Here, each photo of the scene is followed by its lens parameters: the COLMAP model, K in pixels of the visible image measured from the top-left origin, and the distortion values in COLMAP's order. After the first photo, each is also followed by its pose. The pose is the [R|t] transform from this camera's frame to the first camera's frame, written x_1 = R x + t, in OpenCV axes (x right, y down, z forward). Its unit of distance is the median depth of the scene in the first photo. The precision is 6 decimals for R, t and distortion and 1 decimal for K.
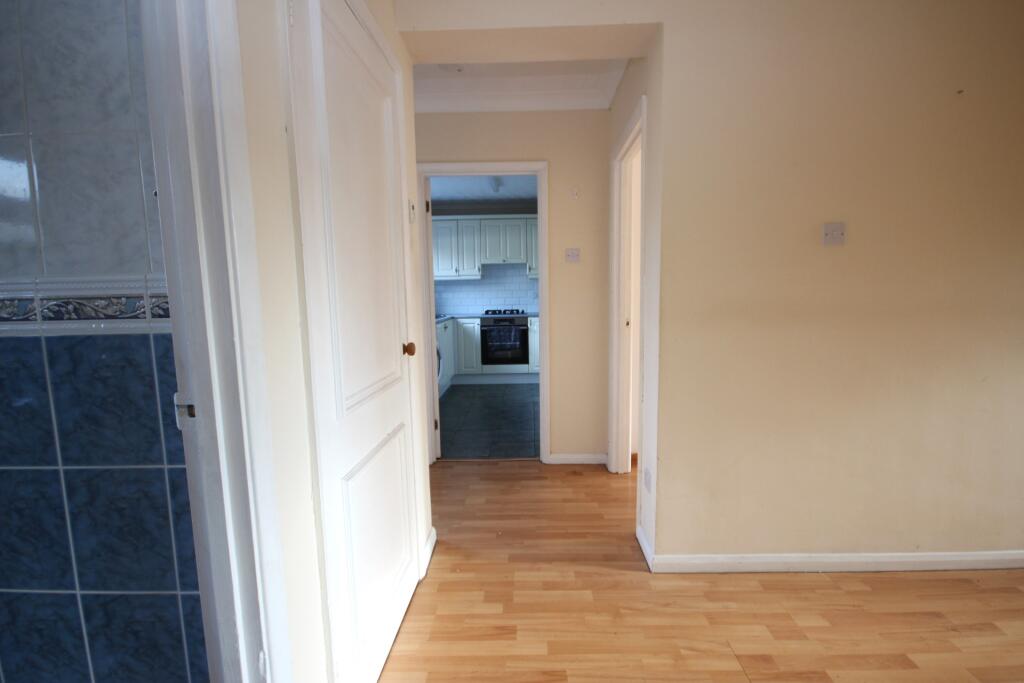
lens RADIAL K [[475.5, 0, 518.3], [0, 475.5, 348.4], [0, 0, 1]] dist [0.002082, 0.000360]
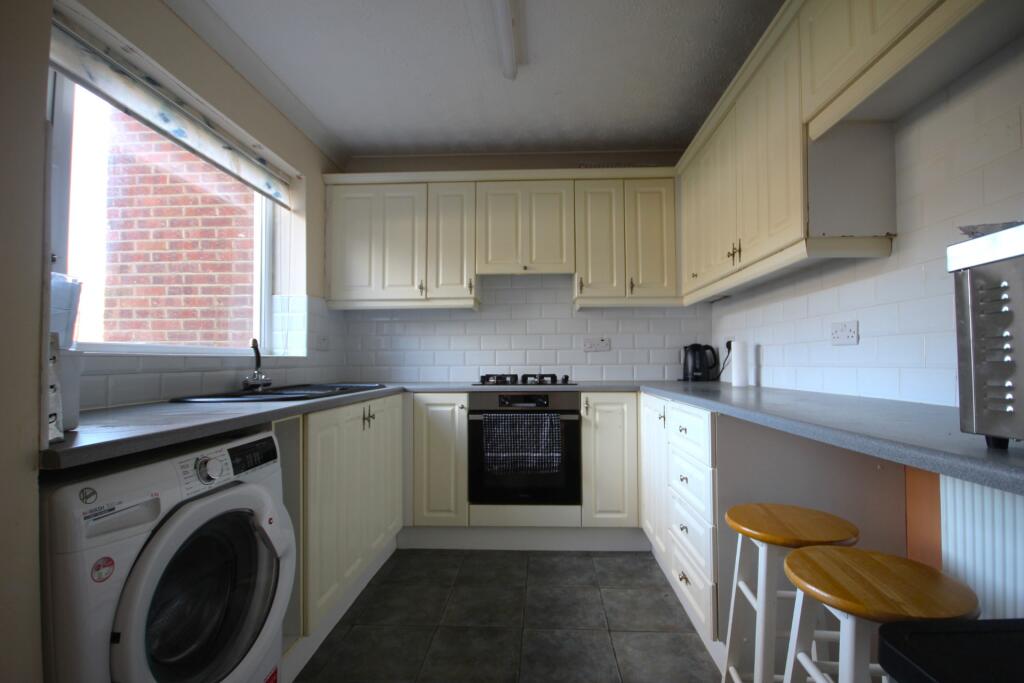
lens RADIAL K [[510.0, 0, 513.3], [0, 510.0, 346.5], [0, 0, 1]] dist [-0.002563, -0.000210]
pose [[0.999102, 0.012083, -0.040613, -0.021002], [-0.017691, 0.989895, -0.140698, -0.040155], [0.038502, 0.141290, 0.989219, 0.531885]]
